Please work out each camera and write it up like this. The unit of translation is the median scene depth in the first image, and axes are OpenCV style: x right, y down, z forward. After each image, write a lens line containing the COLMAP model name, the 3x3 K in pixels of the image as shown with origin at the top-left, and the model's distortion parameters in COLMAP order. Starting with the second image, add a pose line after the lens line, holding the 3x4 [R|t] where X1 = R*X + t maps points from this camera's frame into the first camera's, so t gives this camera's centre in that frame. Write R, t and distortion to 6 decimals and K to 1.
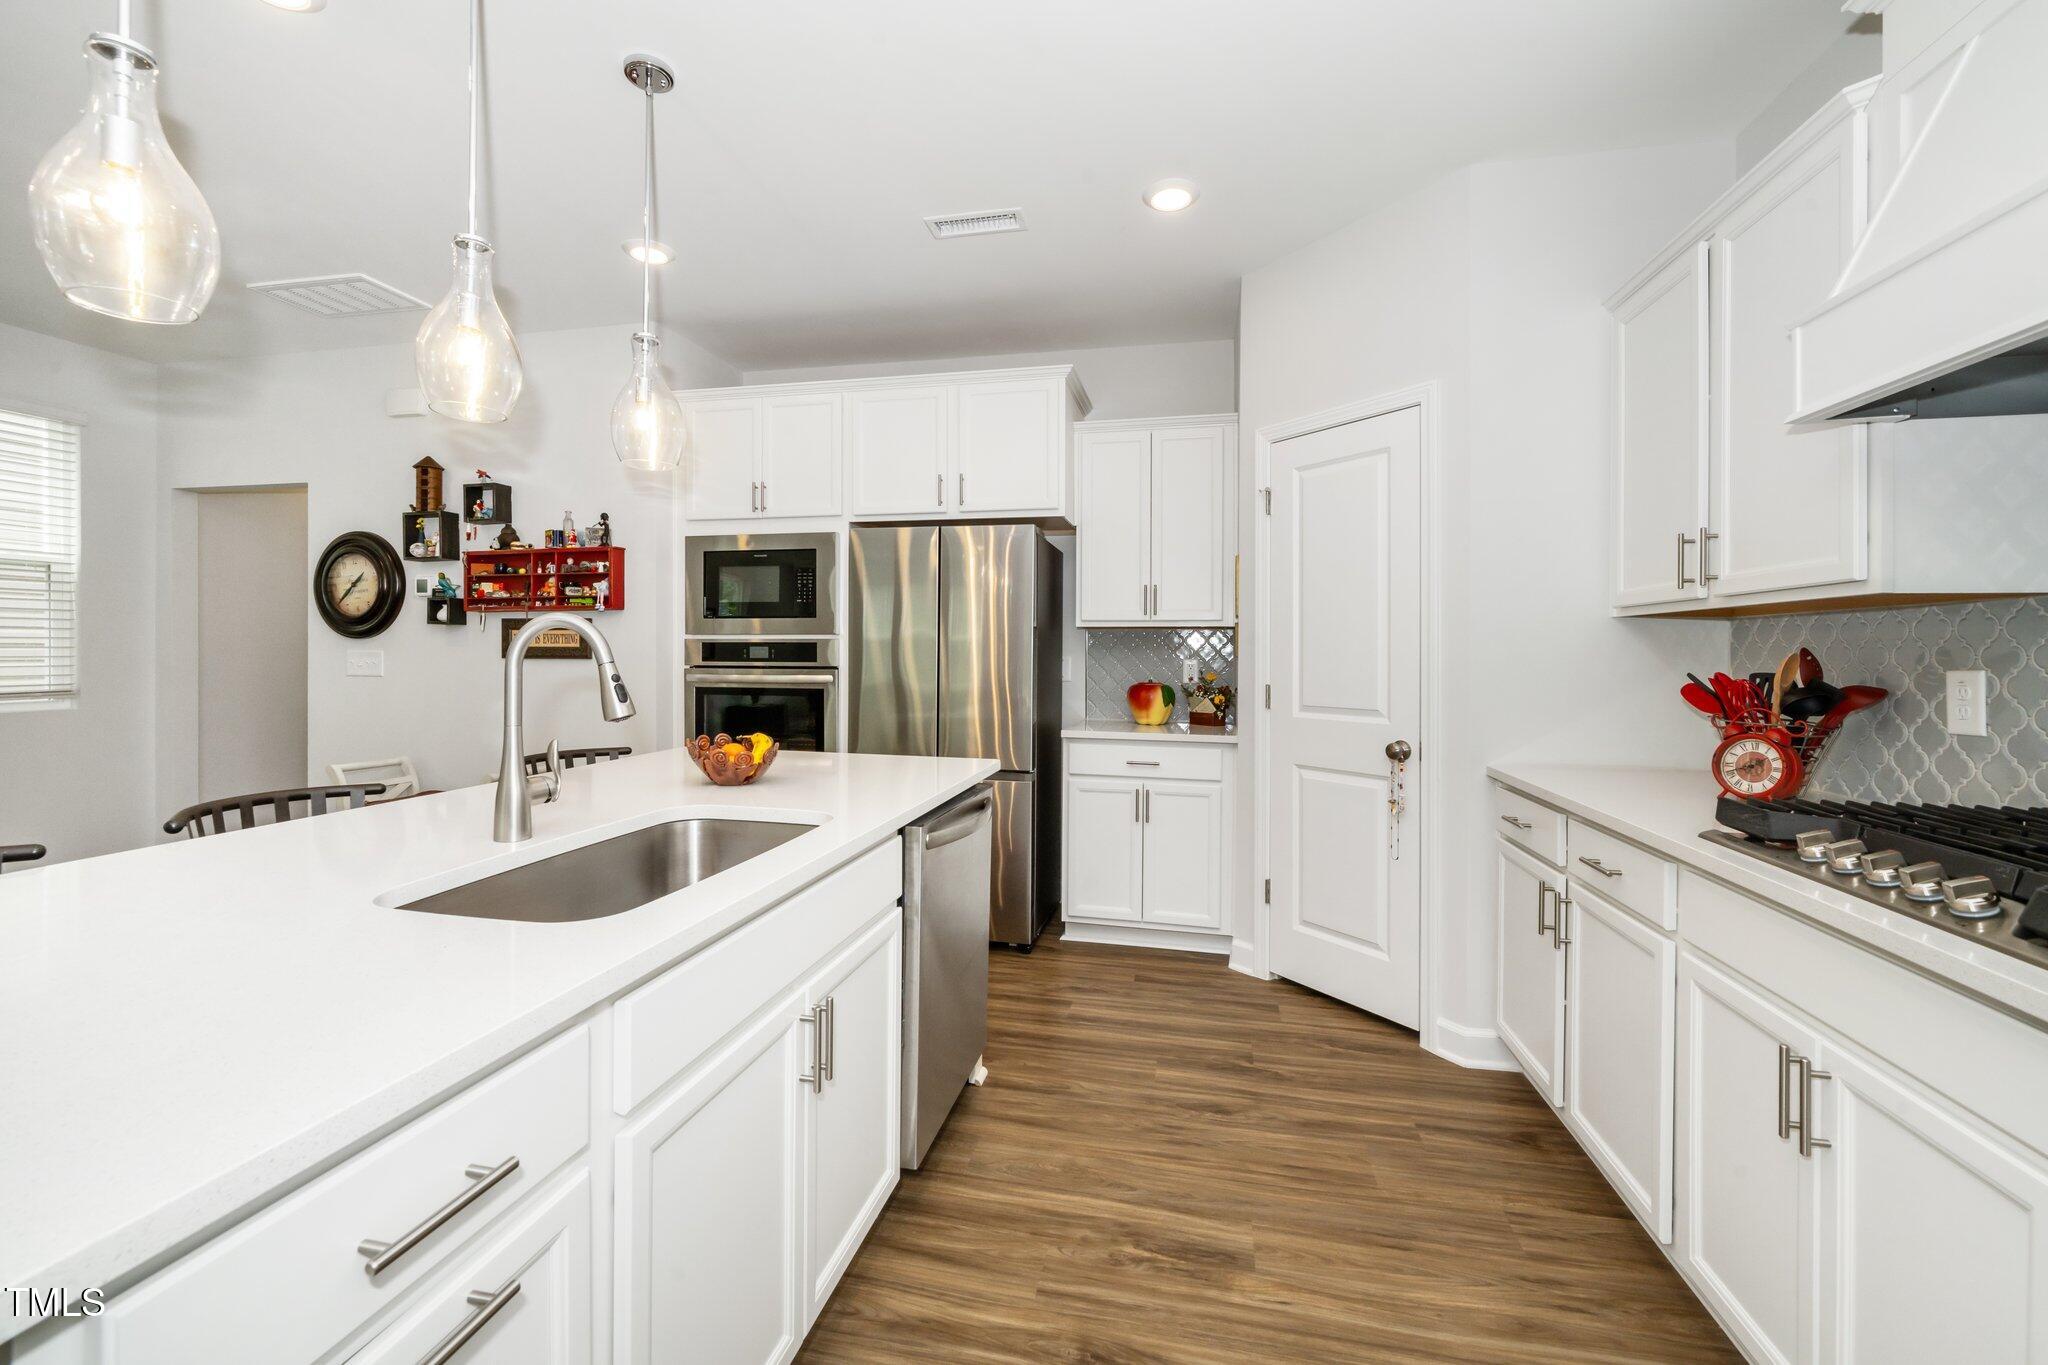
lens RADIAL K [[841.2, 0, 1022.7], [0, 841.2, 650.3], [0, 0, 1]] dist [-0.000450, 0.000044]
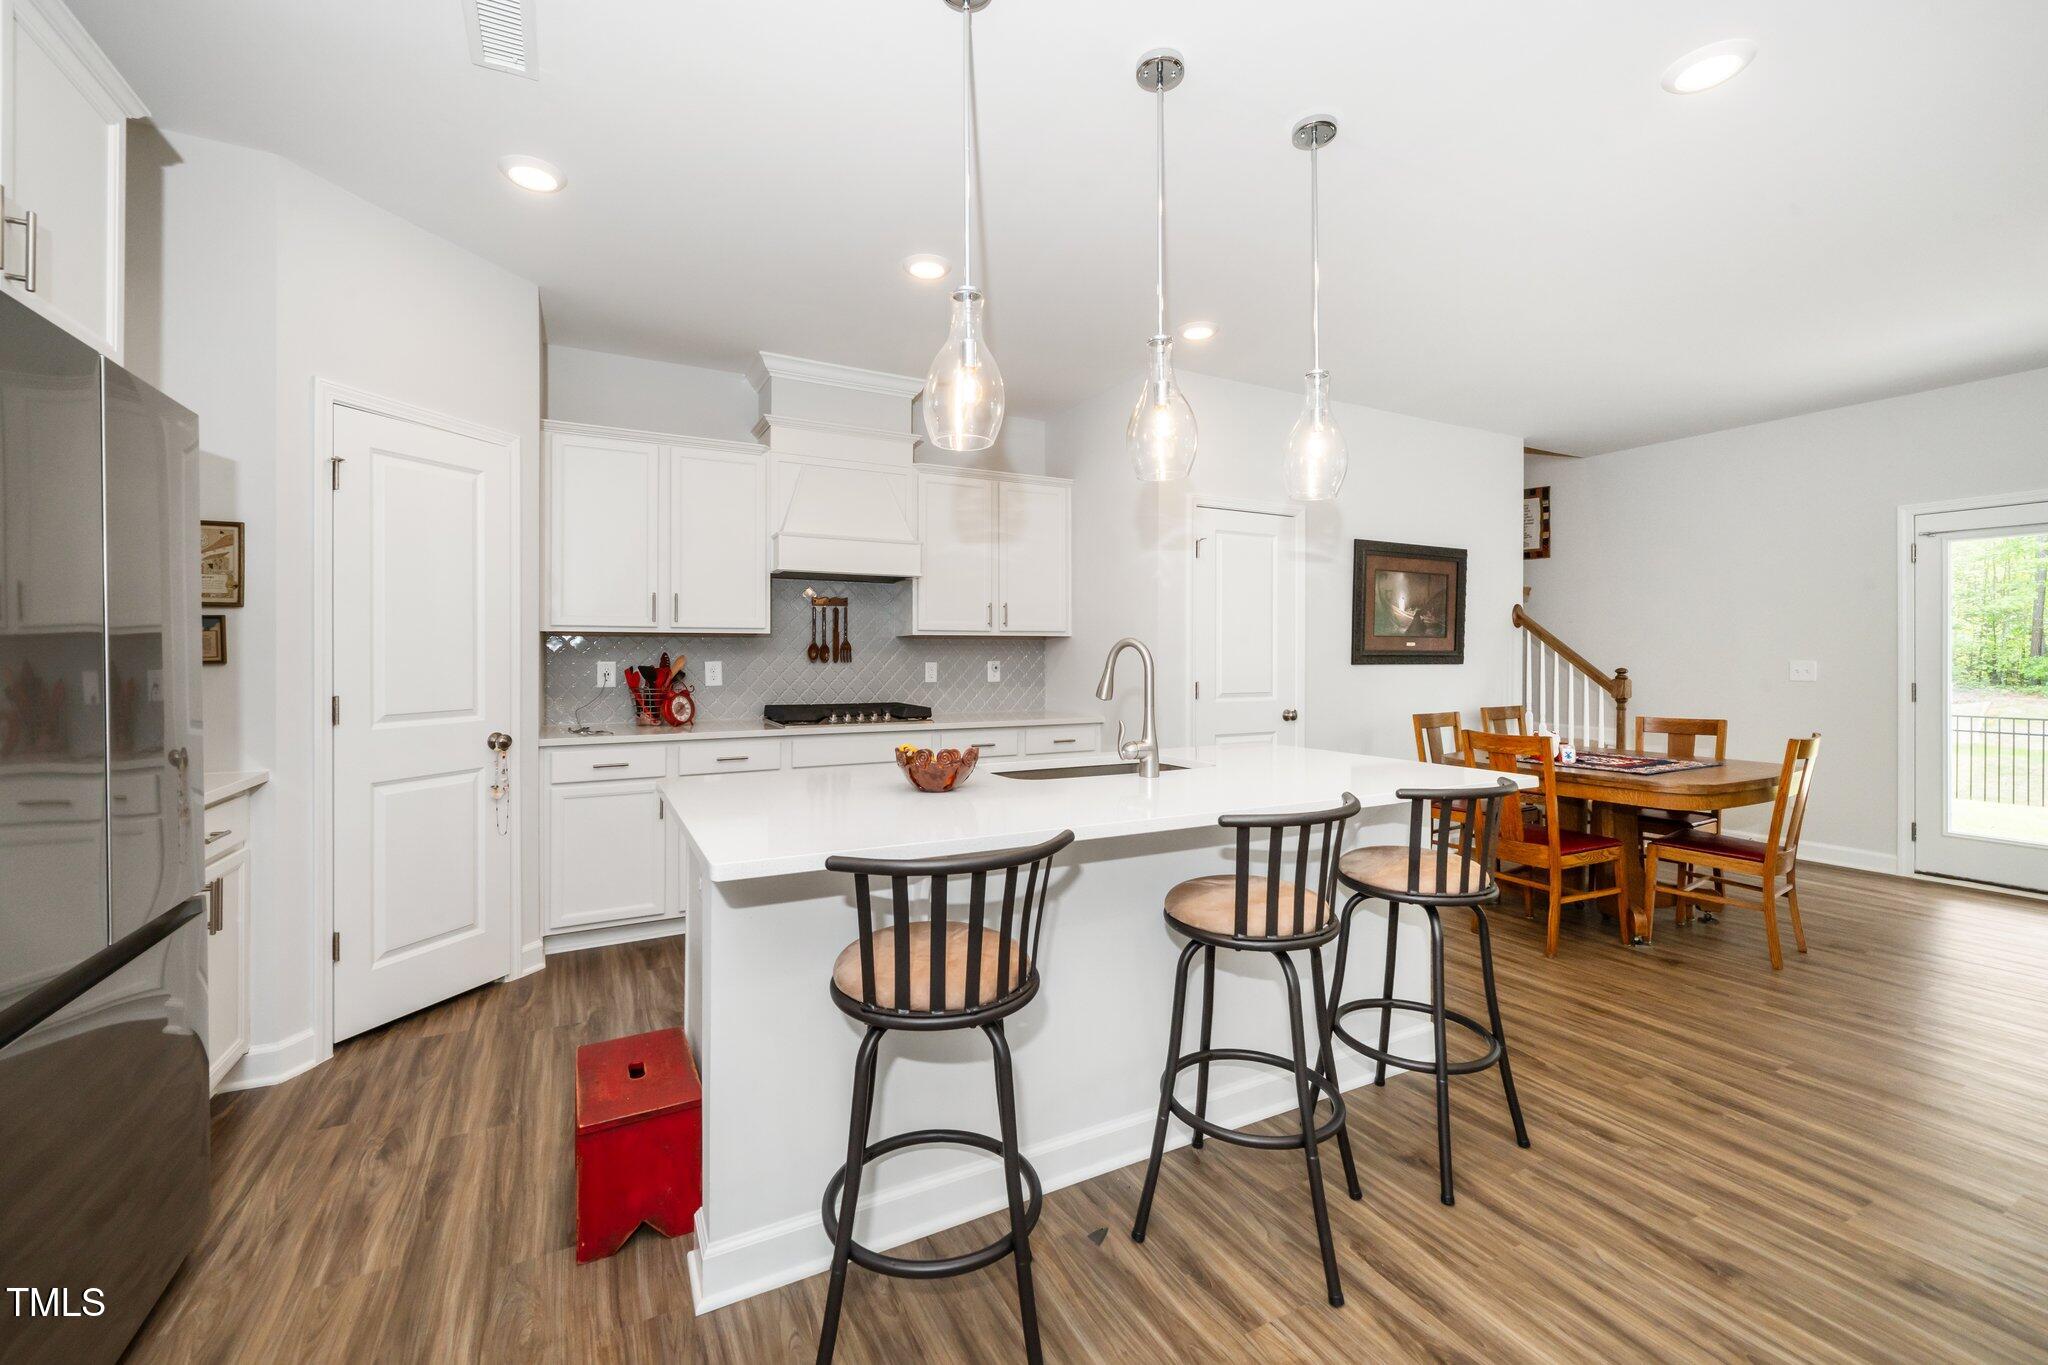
lens RADIAL K [[832.3, 0, 1018.1], [0, 832.3, 652.9], [0, 0, 1]] dist [-0.000476, -0.000341]
pose [[-0.646630, -0.008036, 0.762761, -0.903935], [-0.006995, 0.999965, 0.004605, -0.012853], [-0.762772, -0.002358, -0.646664, 1.209153]]
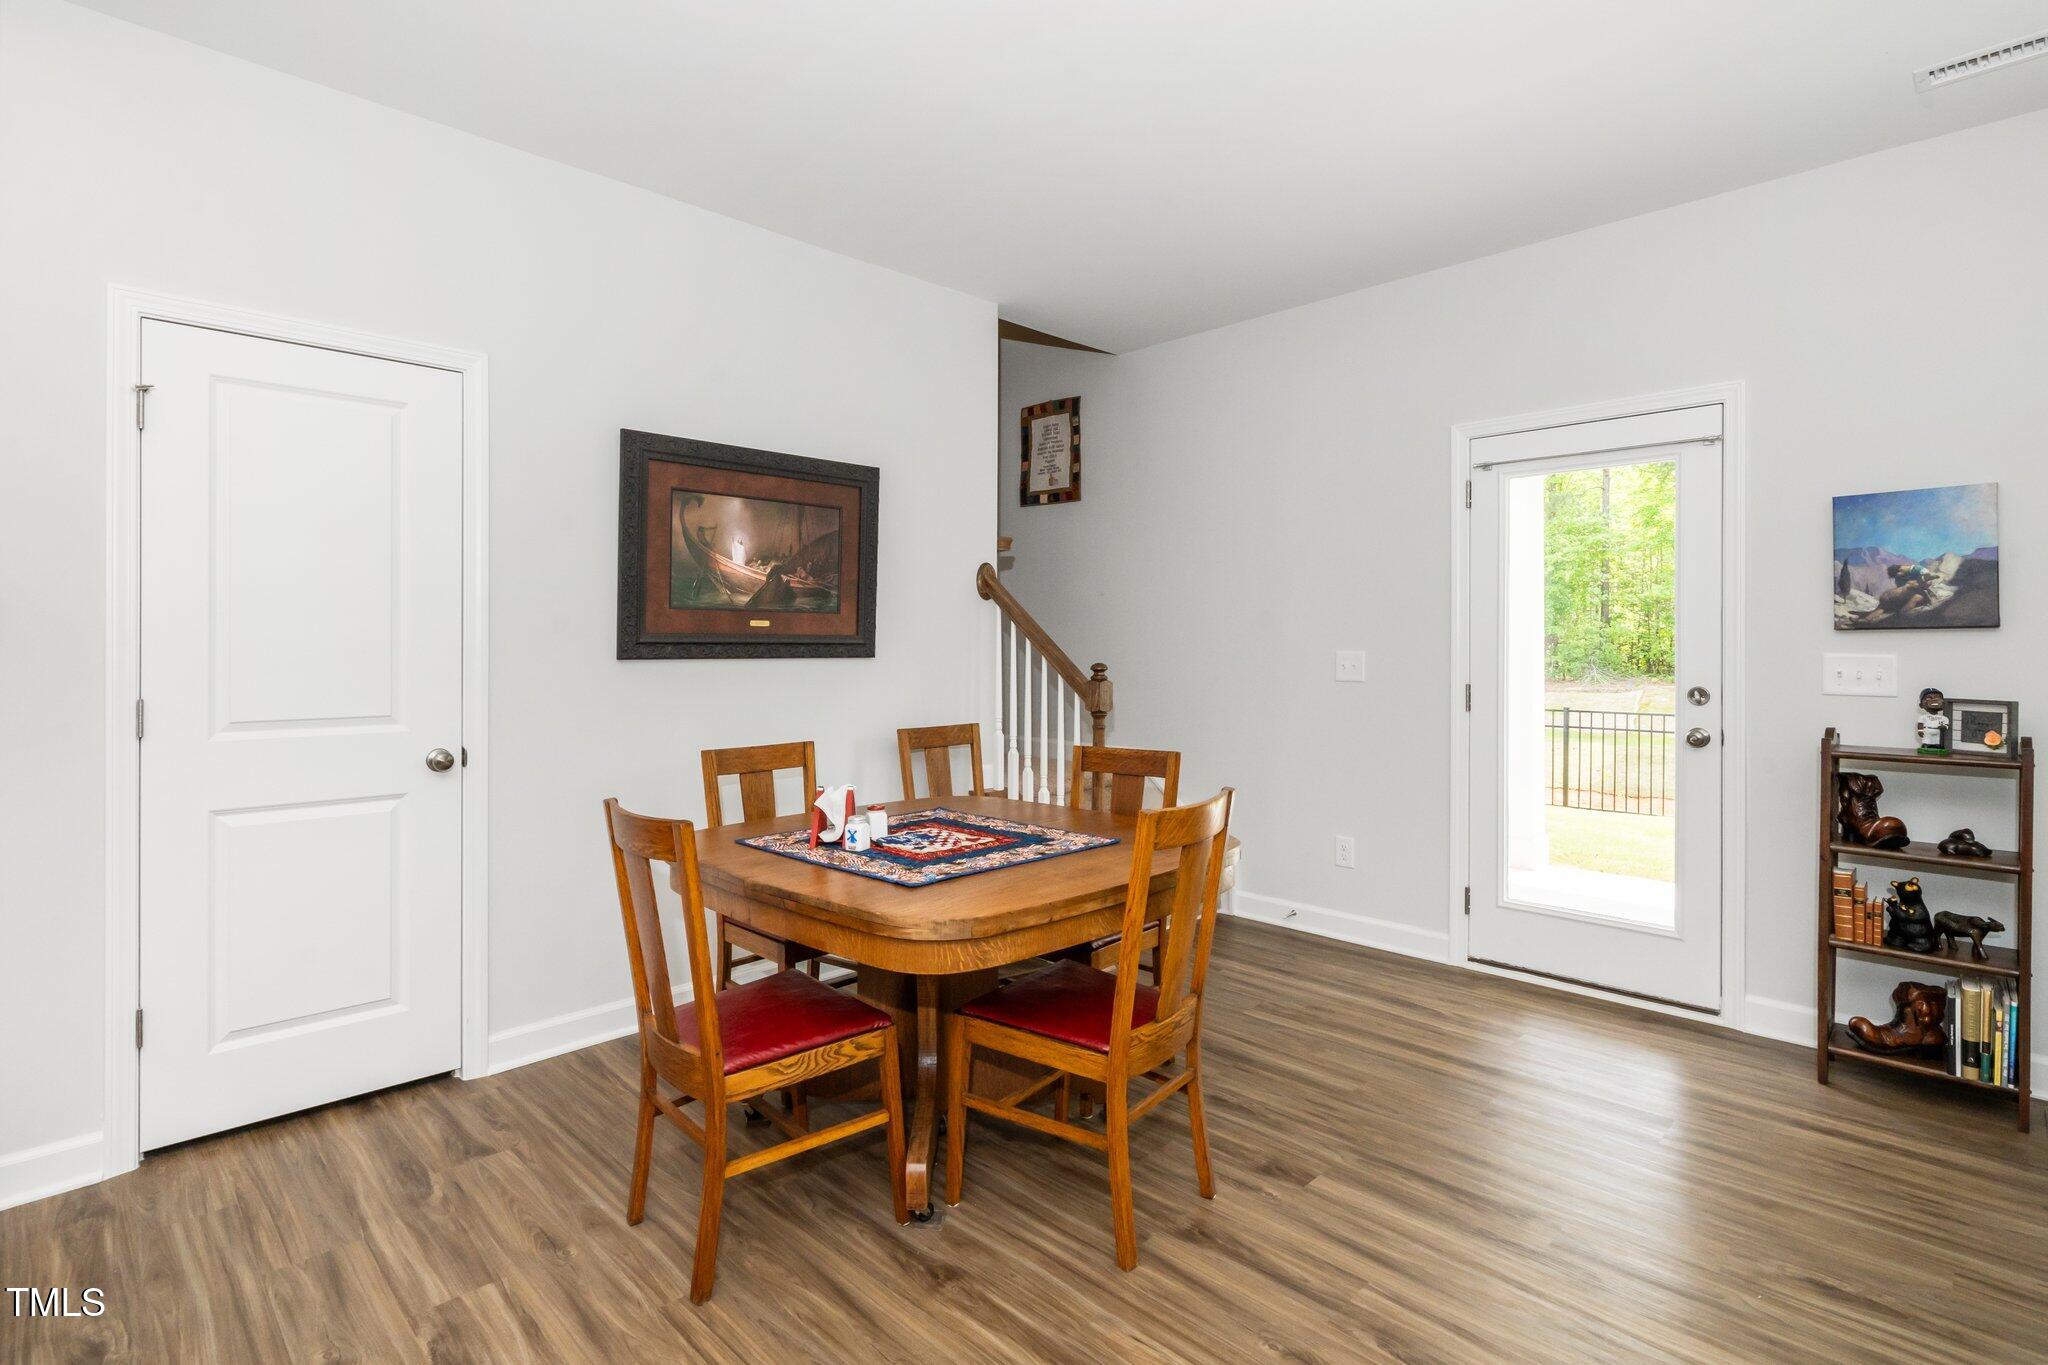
lens RADIAL K [[993.9, 0, 997.0], [0, 993.9, 643.1], [0, 0, 1]] dist [-0.000229, -0.000731]
pose [[-0.830253, -0.010569, 0.557287, -1.023011], [-0.009795, 0.999942, 0.004372, -0.013228], [-0.557301, -0.001828, -0.830309, 0.208907]]
